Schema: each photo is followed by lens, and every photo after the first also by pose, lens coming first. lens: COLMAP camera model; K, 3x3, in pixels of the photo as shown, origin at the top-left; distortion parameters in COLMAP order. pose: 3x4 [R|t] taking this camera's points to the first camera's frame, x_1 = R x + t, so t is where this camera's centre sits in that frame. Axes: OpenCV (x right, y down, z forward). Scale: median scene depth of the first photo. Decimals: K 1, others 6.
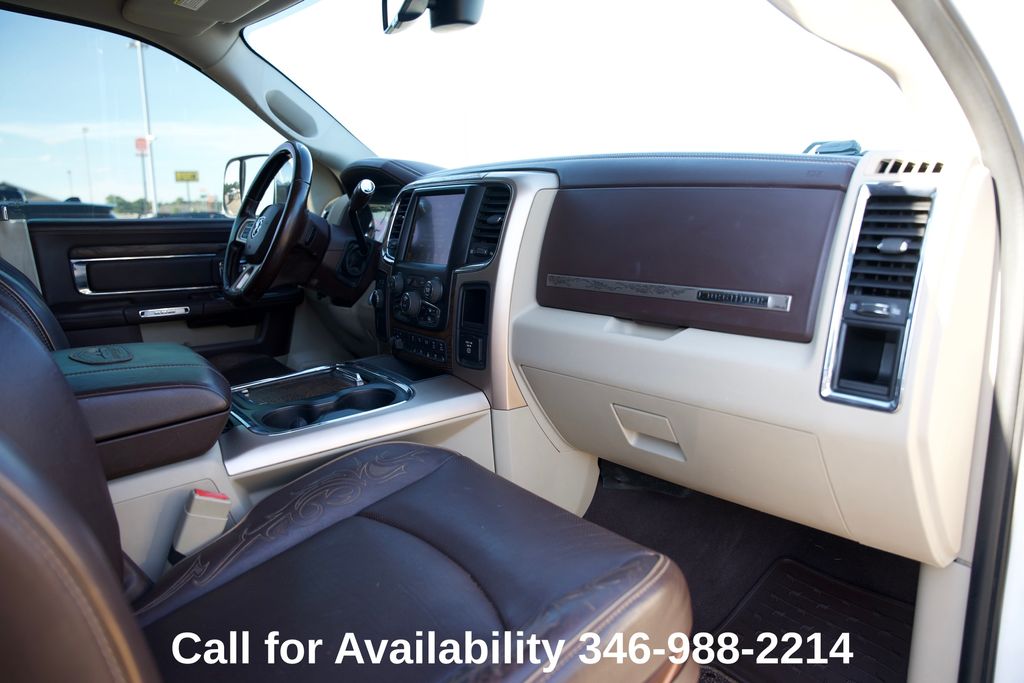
lens RADIAL K [[760.4, 0, 511.6], [0, 760.4, 314.9], [0, 0, 1]] dist [-0.048347, 0.004868]
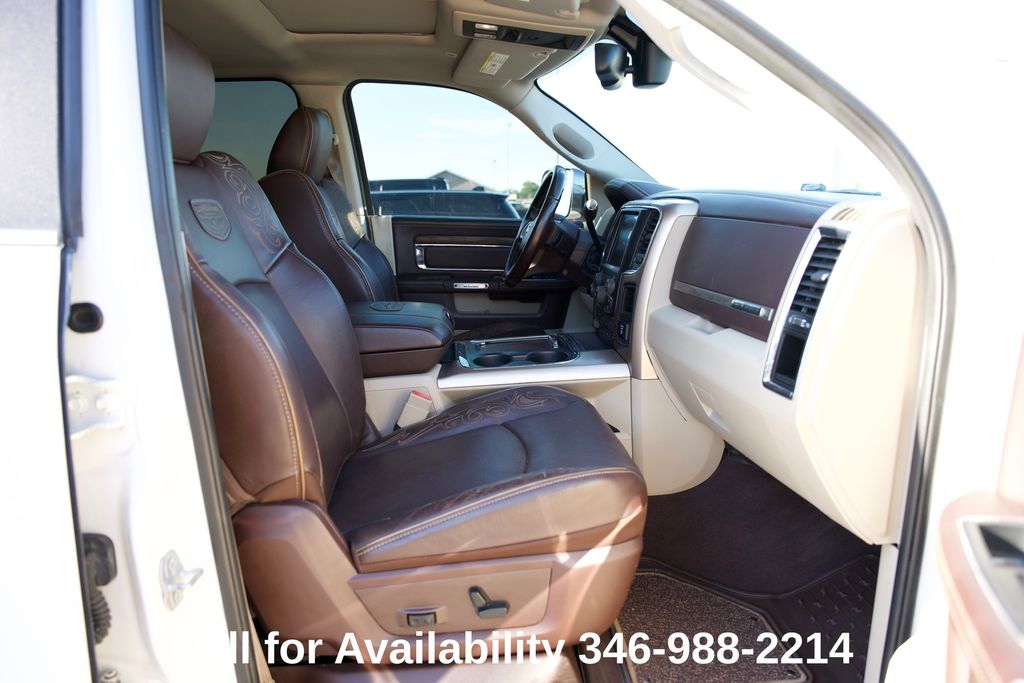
lens RADIAL K [[760.4, 0, 511.6], [0, 760.4, 314.9], [0, 0, 1]] dist [-0.048347, 0.004868]
pose [[0.870907, 0.105895, -0.479903, 0.416358], [-0.102366, 0.994179, 0.033606, -0.008628], [0.480668, 0.019858, 0.876678, -0.272540]]
